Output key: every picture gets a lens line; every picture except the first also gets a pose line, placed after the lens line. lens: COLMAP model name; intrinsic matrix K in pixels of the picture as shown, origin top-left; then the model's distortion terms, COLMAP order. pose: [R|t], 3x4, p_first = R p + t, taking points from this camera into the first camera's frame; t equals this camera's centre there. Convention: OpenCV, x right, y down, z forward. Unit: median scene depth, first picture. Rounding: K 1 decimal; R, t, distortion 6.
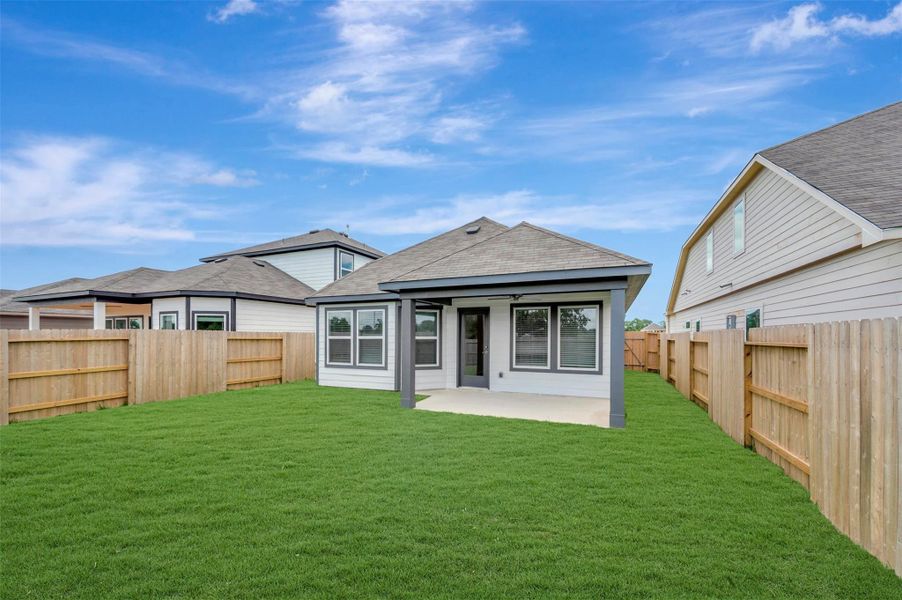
lens RADIAL K [[371.5, 0, 448.7], [0, 371.5, 334.2], [0, 0, 1]] dist [0.000062, -0.000016]
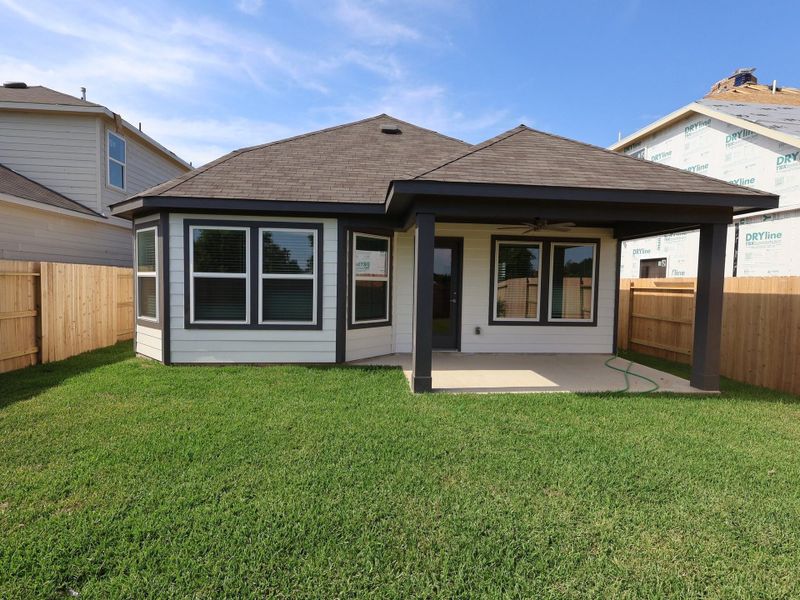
lens RADIAL K [[420.5, 0, 400.0], [0, 420.5, 300.0], [0, 0, 1]] dist [0.002541, 0.000807]
pose [[0.872560, -0.005864, 0.488471, -0.388975], [-0.021232, 0.998528, 0.049915, 0.009375], [-0.488045, -0.053925, 0.871151, 0.334448]]
